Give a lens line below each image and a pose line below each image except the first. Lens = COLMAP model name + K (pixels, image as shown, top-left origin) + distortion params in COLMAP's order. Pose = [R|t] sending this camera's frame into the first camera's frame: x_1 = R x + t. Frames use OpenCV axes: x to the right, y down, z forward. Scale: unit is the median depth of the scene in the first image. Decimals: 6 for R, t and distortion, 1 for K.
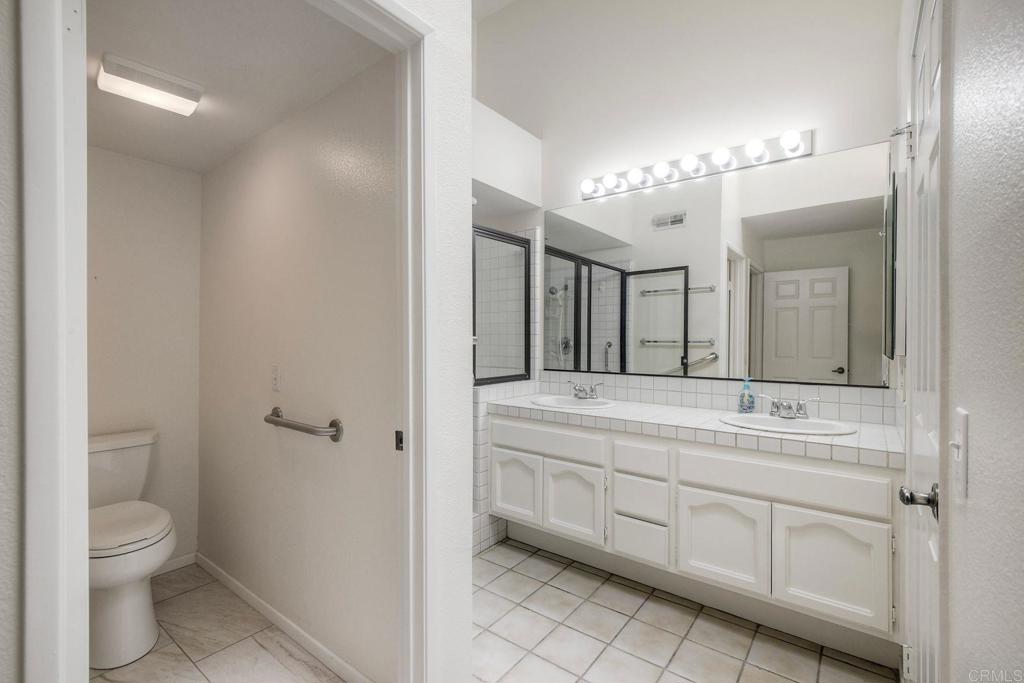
lens RADIAL K [[456.8, 0, 513.0], [0, 456.8, 341.0], [0, 0, 1]] dist [0.000528, 0.002104]
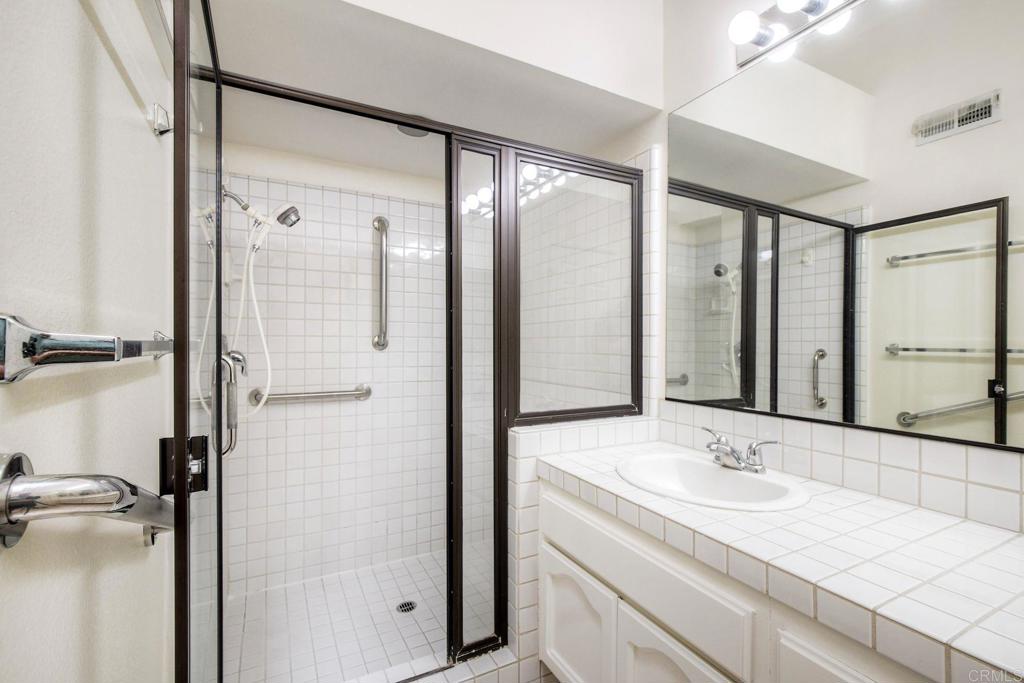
lens RADIAL K [[456.8, 0, 513.0], [0, 456.8, 341.0], [0, 0, 1]] dist [0.000528, 0.002104]
pose [[0.912091, 0.001475, -0.409986, 0.100095], [-0.005792, 0.999940, -0.009289, -0.001158], [0.409948, 0.010847, 0.912045, 0.331557]]
